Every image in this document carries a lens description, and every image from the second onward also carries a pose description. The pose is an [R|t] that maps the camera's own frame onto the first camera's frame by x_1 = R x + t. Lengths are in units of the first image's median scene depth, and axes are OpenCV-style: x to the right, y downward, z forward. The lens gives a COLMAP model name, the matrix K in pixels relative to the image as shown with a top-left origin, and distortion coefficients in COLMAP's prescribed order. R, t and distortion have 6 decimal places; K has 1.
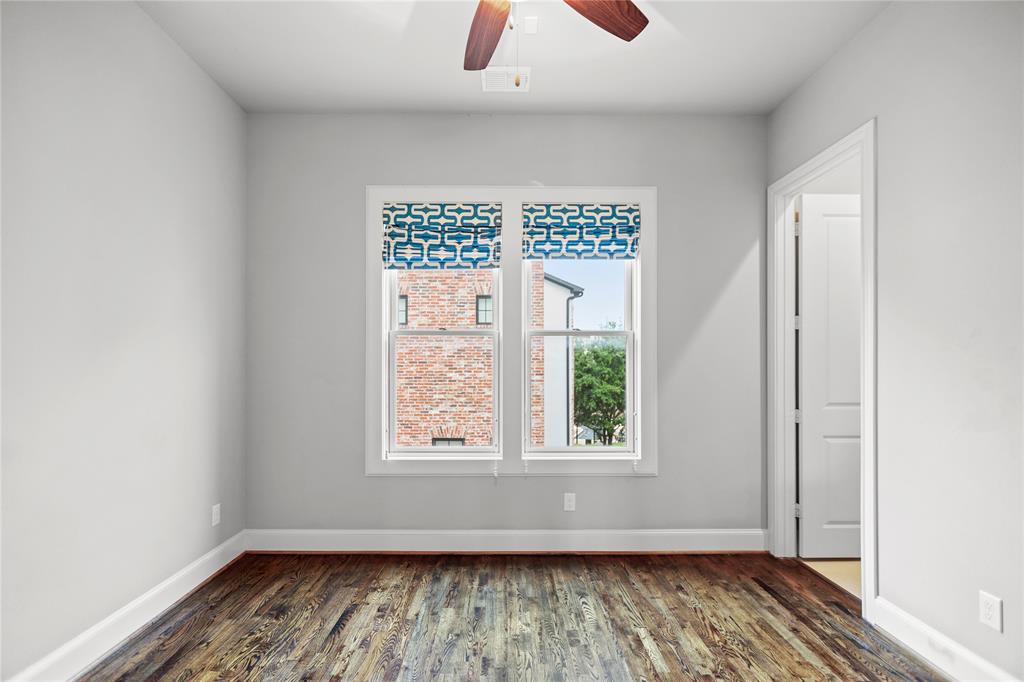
lens RADIAL K [[465.6, 0, 510.2], [0, 465.6, 349.5], [0, 0, 1]] dist [-0.001348, 0.001862]
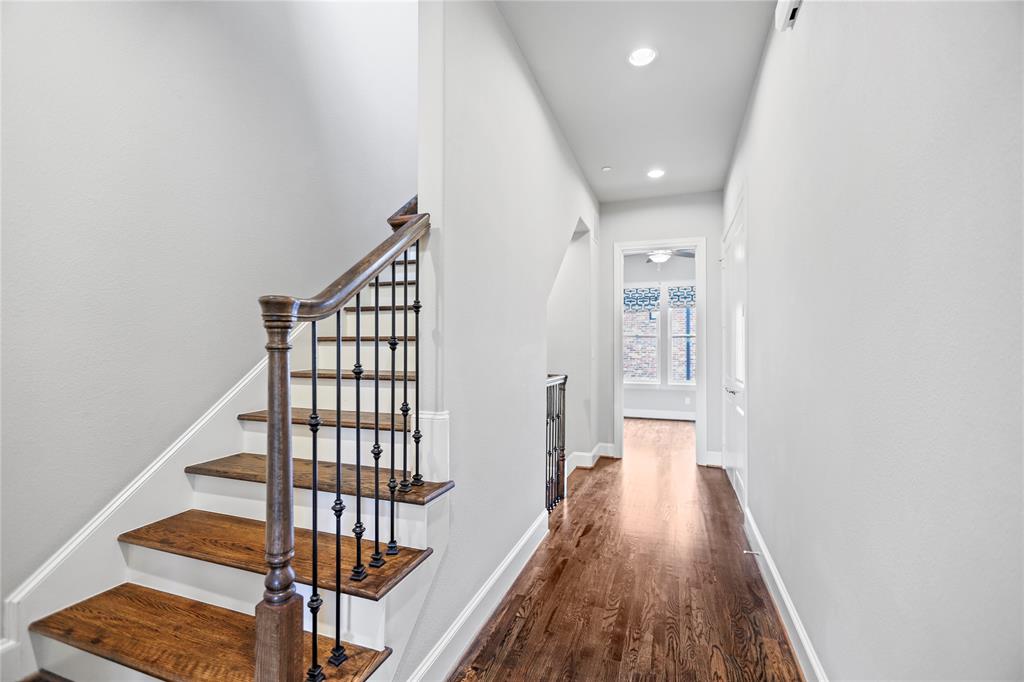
lens RADIAL K [[465.6, 0, 508.9], [0, 465.6, 340.8], [0, 0, 1]] dist [-0.001348, 0.001862]
pose [[0.933491, 0.005040, -0.358565, 0.130168], [0.002177, 0.999803, 0.019719, -0.065522], [0.358594, -0.019188, 0.933296, -1.779114]]
